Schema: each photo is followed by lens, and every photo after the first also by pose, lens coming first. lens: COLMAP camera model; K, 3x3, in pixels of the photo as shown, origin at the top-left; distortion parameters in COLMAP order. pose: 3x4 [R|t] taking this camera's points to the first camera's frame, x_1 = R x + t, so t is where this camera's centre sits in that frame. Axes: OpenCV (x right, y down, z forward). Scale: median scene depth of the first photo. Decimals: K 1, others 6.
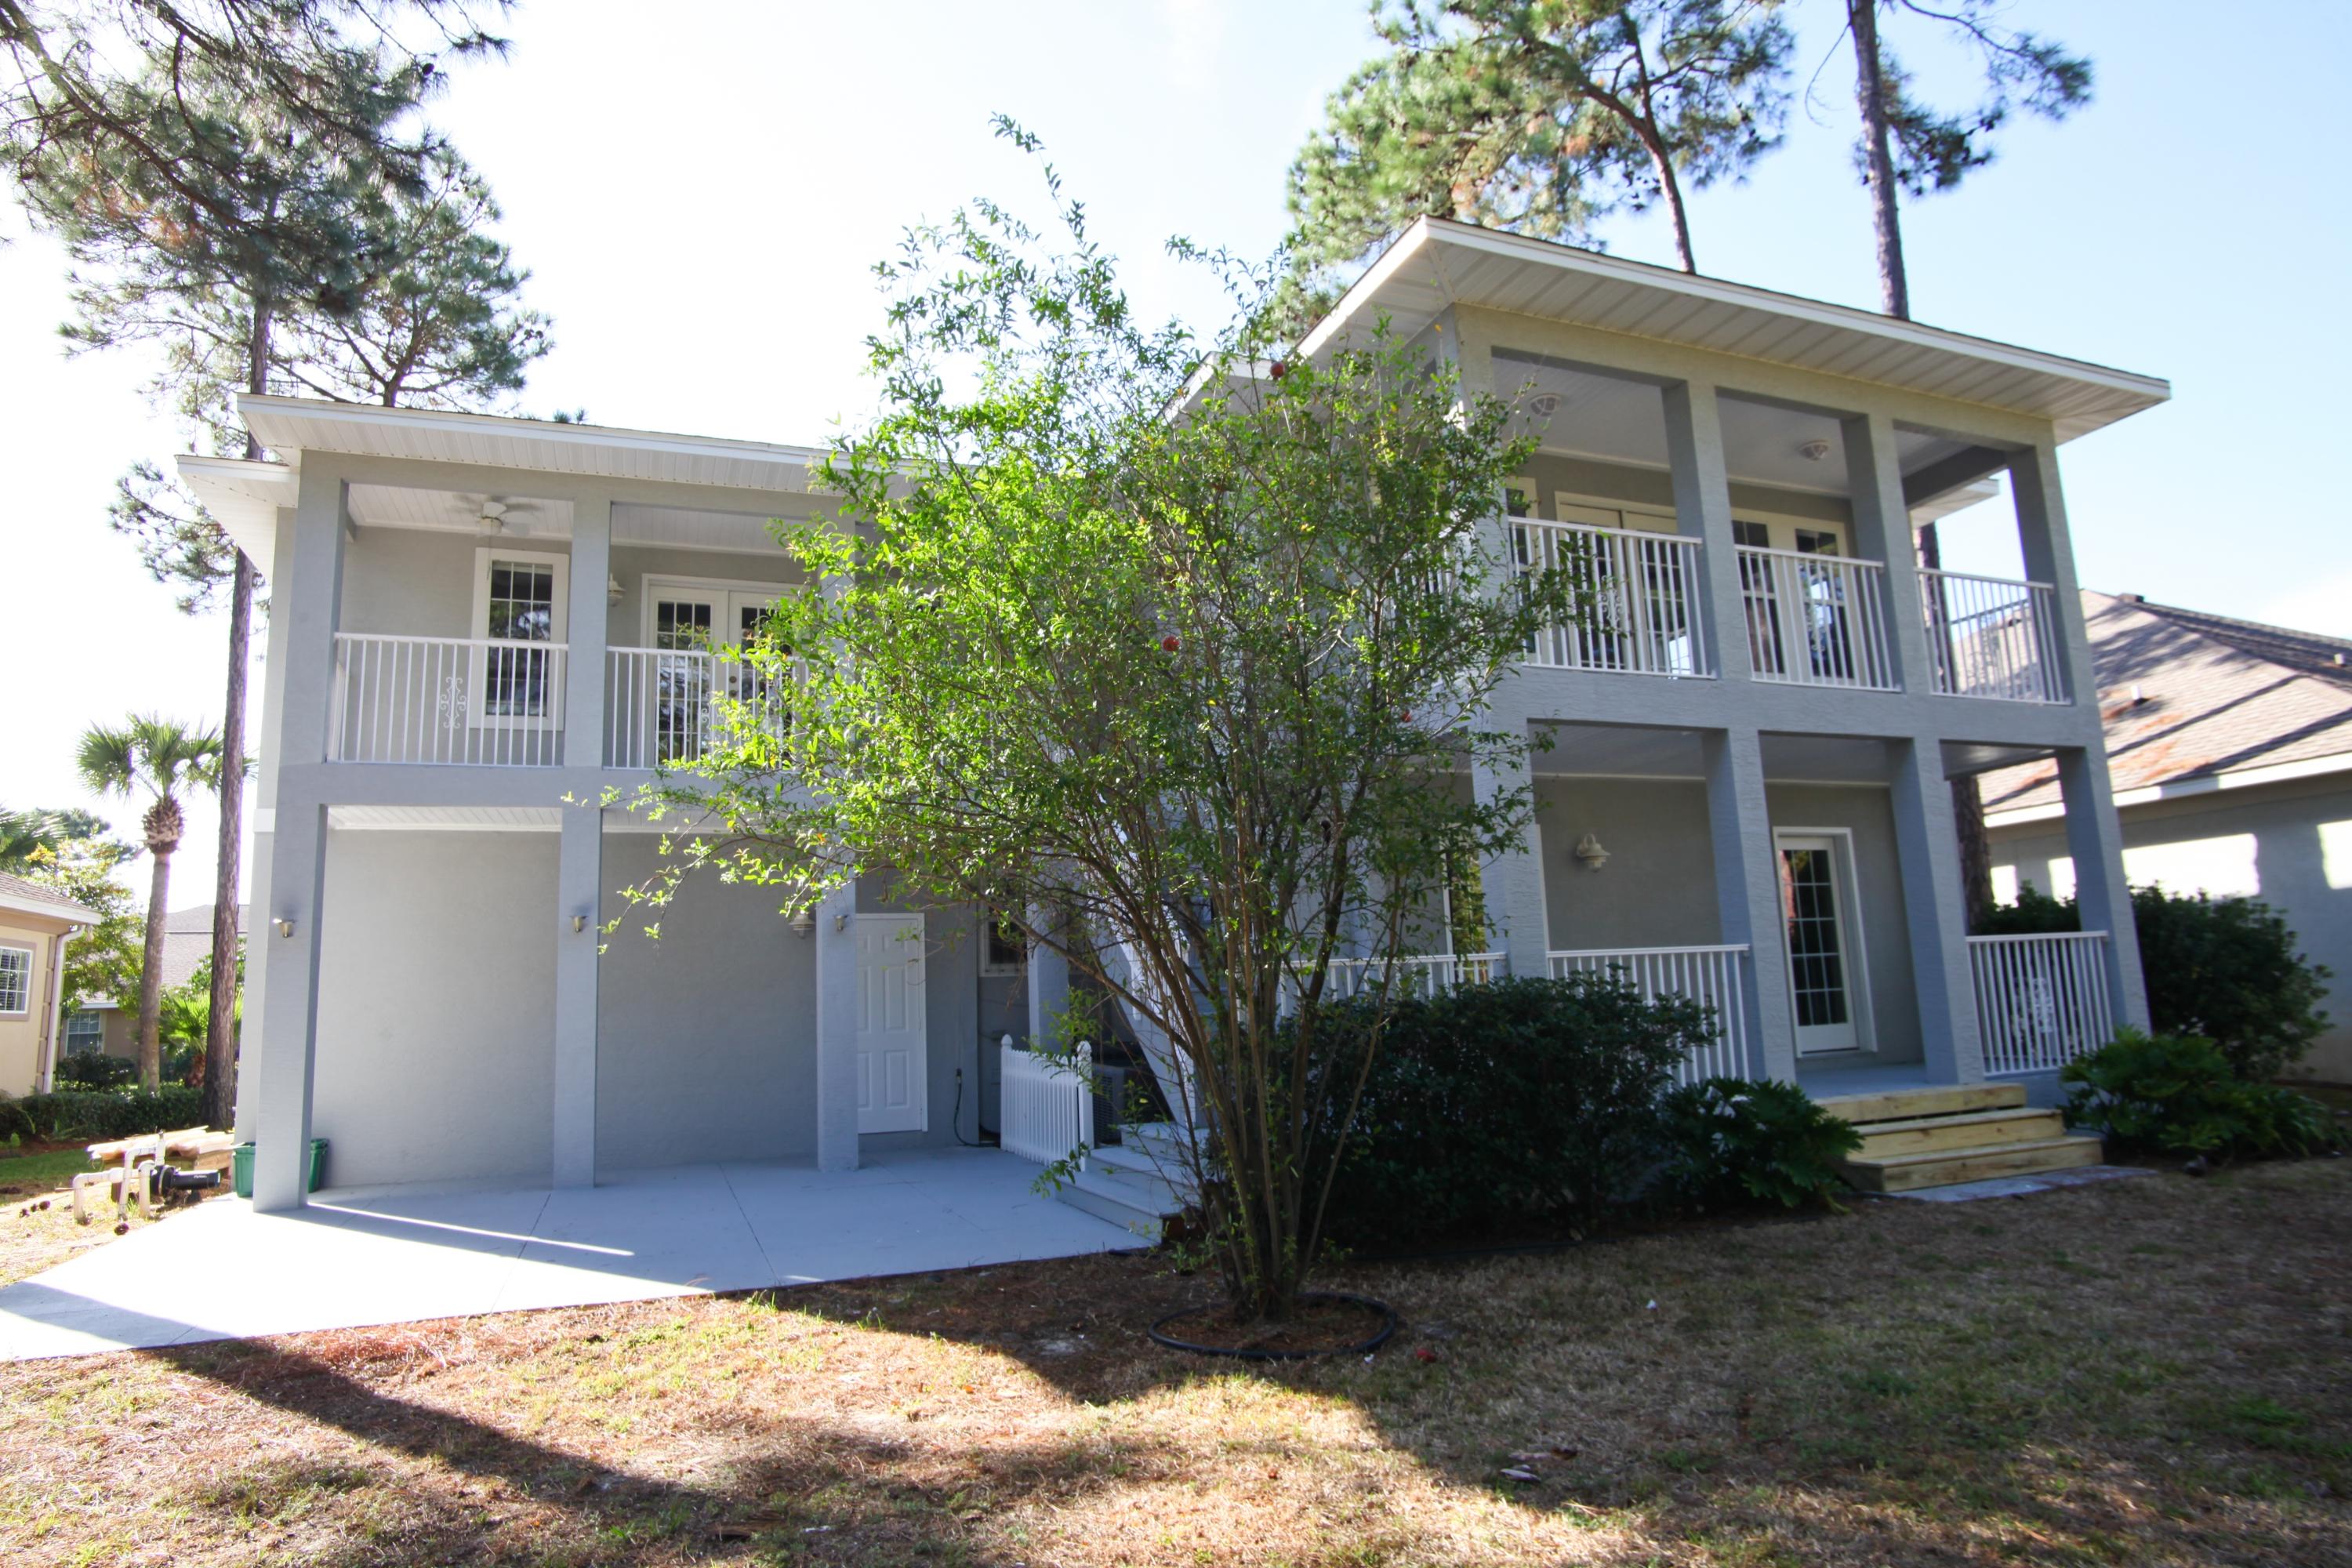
lens RADIAL K [[1357.3, 0, 1167.1], [0, 1357.3, 794.2], [0, 0, 1]] dist [-0.050909, 0.002016]
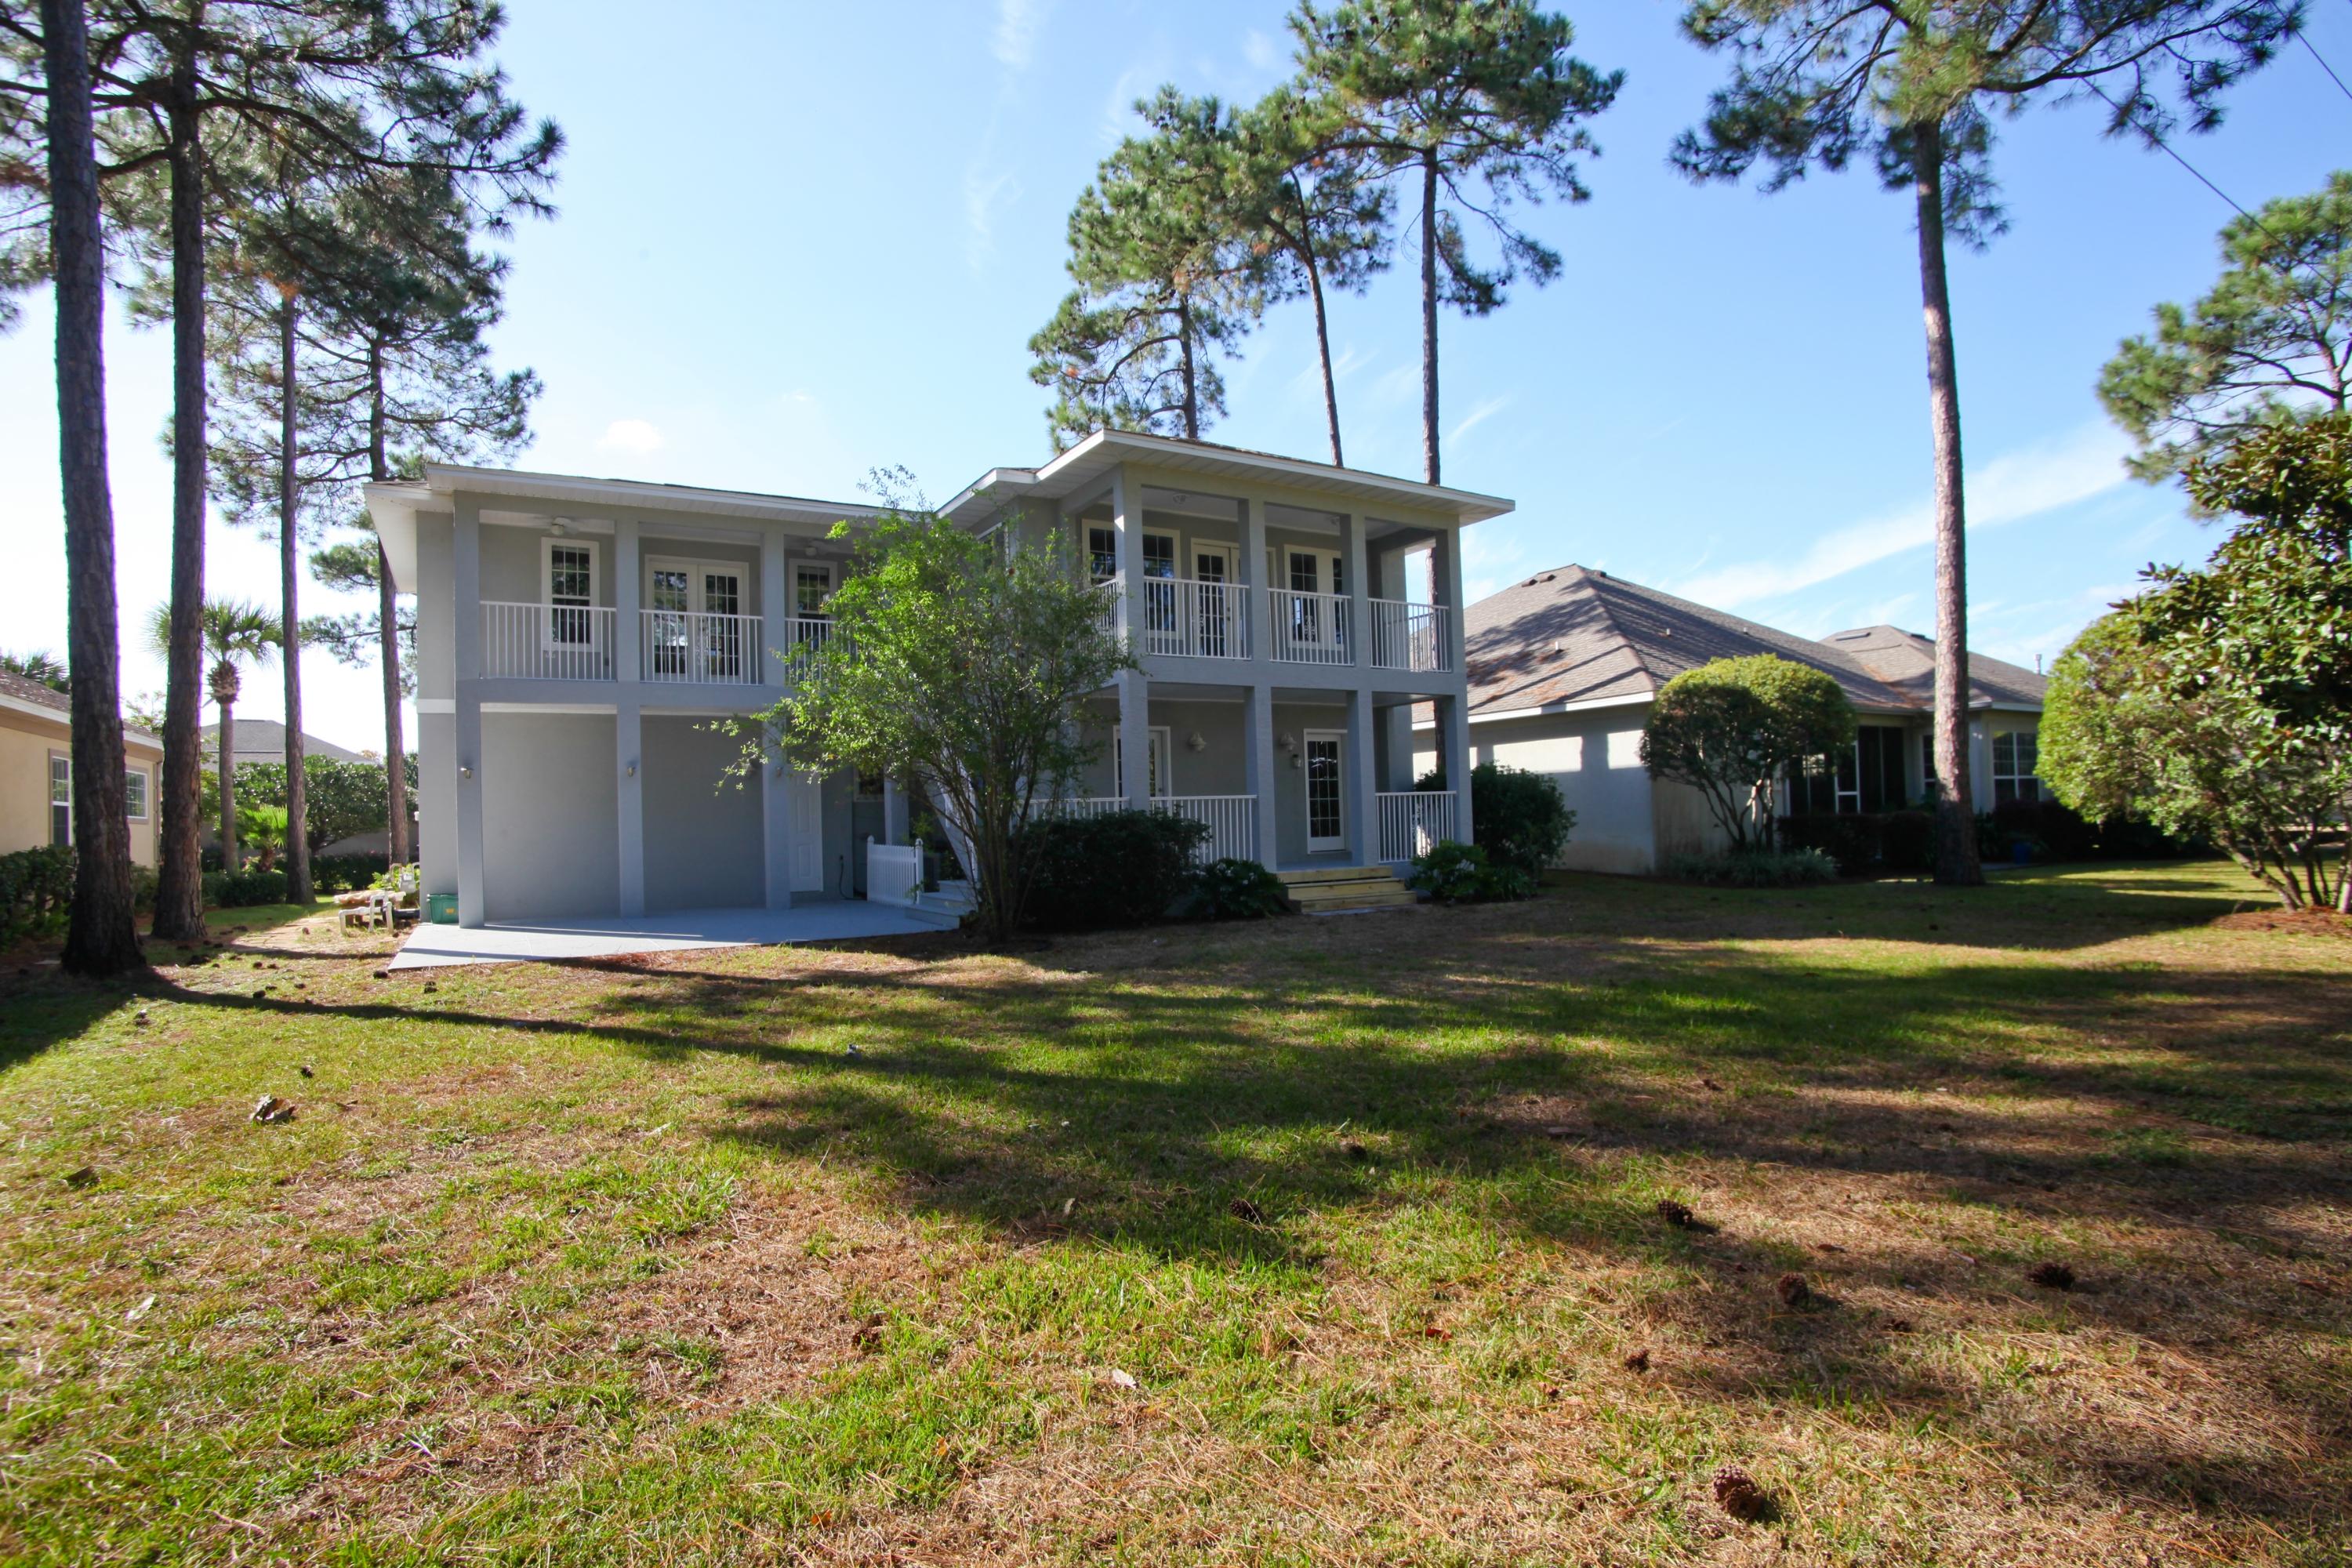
lens RADIAL K [[1145.0, 0, 1160.4], [0, 1145.0, 783.5], [0, 0, 1]] dist [-0.063355, 0.024029]
pose [[0.986301, 0.018346, 0.163930, 0.007541], [-0.038105, 0.992257, 0.118212, -0.078740], [-0.160492, -0.122840, 0.979363, -0.503792]]
